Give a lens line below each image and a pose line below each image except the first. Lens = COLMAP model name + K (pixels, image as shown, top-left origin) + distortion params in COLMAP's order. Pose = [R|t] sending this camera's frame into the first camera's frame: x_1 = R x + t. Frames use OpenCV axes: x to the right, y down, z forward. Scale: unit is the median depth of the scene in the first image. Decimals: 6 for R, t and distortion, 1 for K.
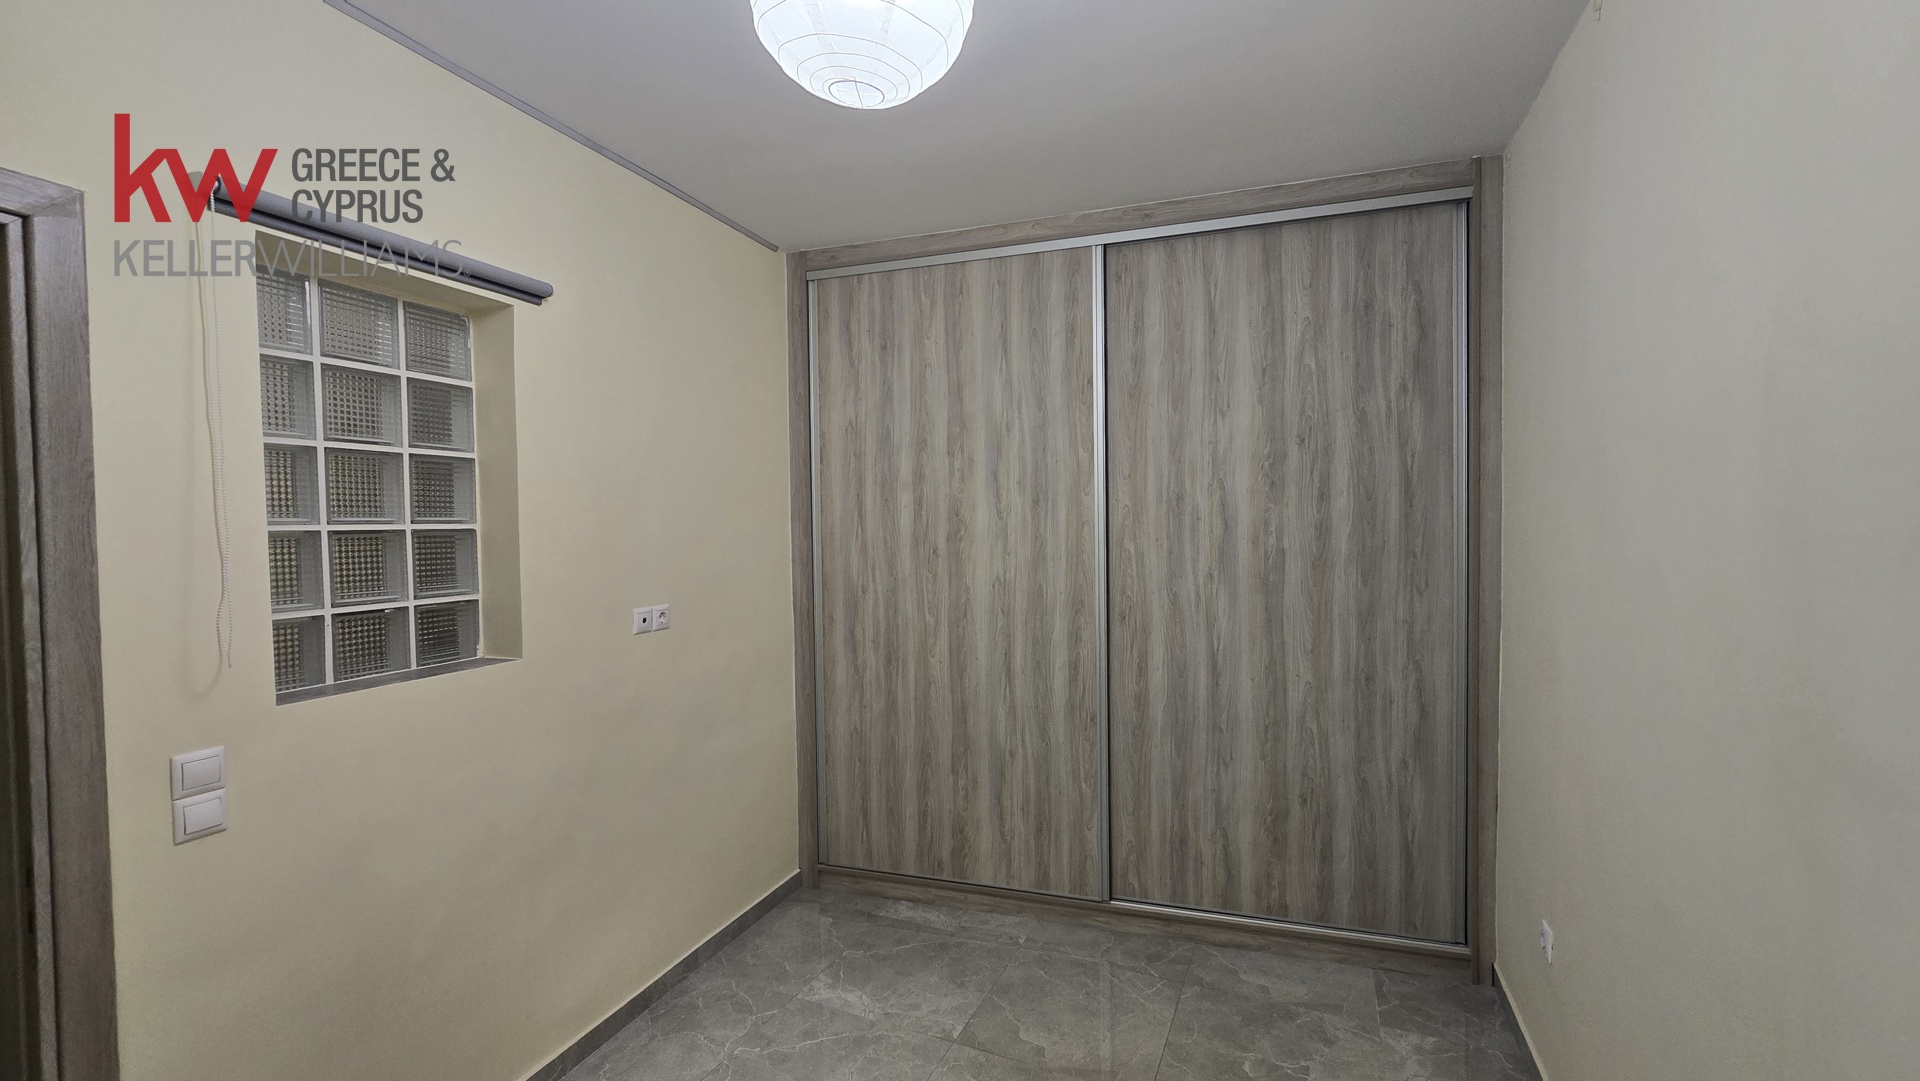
lens RADIAL K [[783.1, 0, 943.5], [0, 783.1, 533.4], [0, 0, 1]] dist [-0.004259, -0.000640]
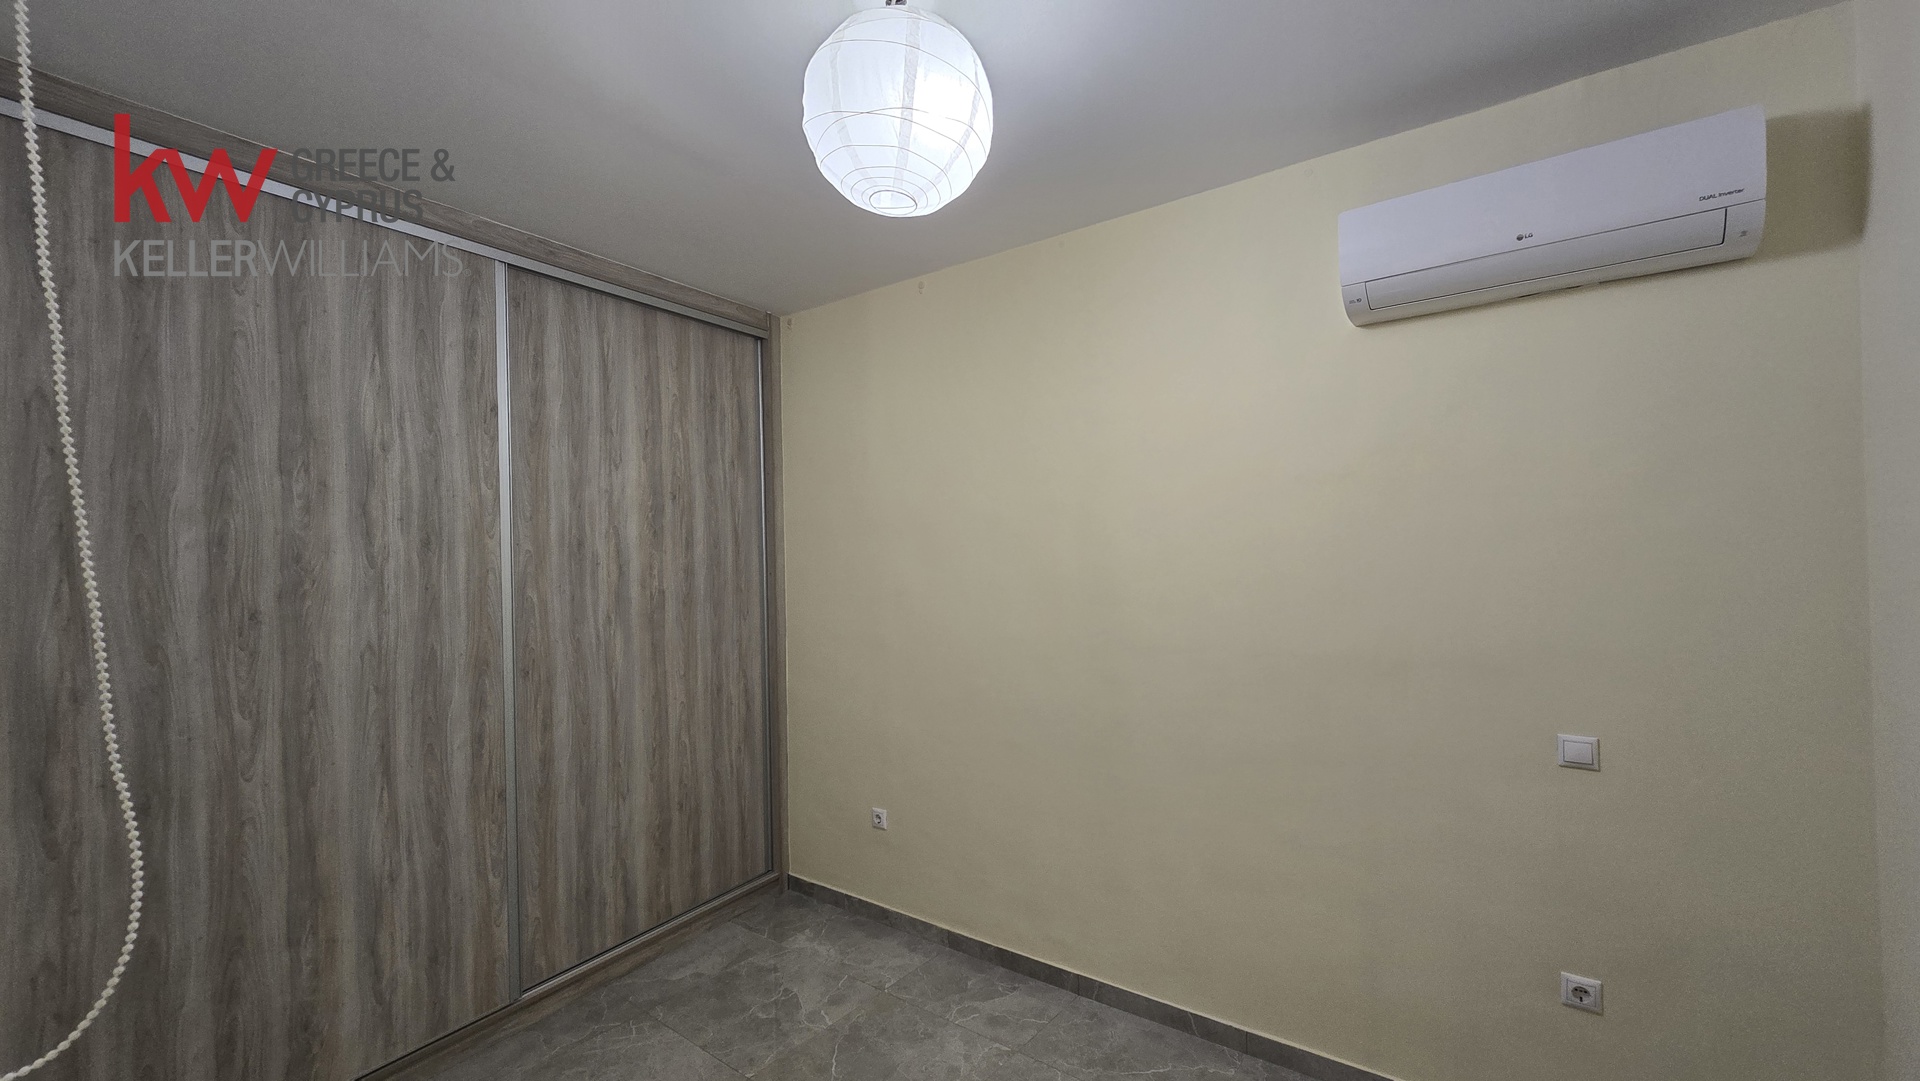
lens RADIAL K [[783.1, 0, 946.8], [0, 783.1, 541.1], [0, 0, 1]] dist [-0.004259, -0.000640]
pose [[0.243614, 0.025617, 0.969534, -0.549883], [0.036732, 0.998690, -0.035617, 0.004496], [-0.969177, 0.044289, 0.242354, 0.301606]]
